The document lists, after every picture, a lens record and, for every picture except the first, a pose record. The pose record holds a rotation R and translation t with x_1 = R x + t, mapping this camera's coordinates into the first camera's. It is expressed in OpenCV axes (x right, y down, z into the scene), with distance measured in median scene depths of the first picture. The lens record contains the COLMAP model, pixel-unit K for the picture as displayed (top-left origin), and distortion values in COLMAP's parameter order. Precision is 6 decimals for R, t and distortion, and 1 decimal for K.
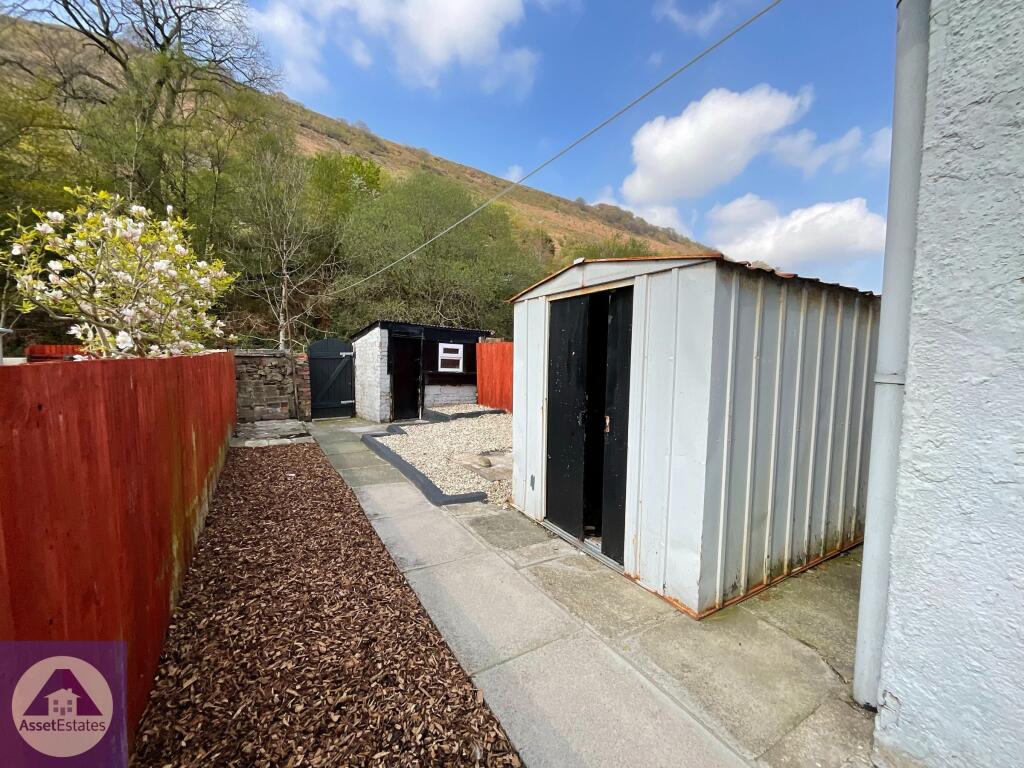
lens RADIAL K [[410.0, 0, 512.0], [0, 410.0, 384.0], [0, 0, 1]] dist [-0.007177, 0.000292]
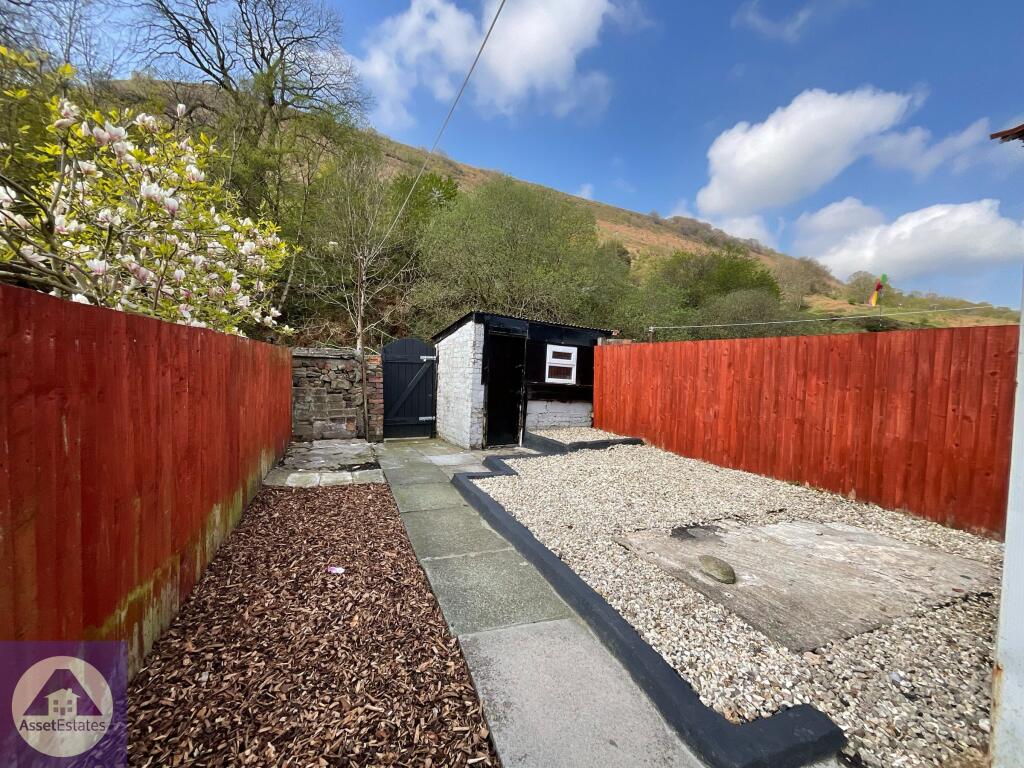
lens RADIAL K [[397.6, 0, 512.0], [0, 397.6, 384.0], [0, 0, 1]] dist [-0.001122, -0.000037]
pose [[0.988403, 0.024400, -0.149880, -0.129270], [-0.030117, 0.998898, -0.035994, 0.000137], [0.148836, 0.040091, 0.988049, 0.270978]]
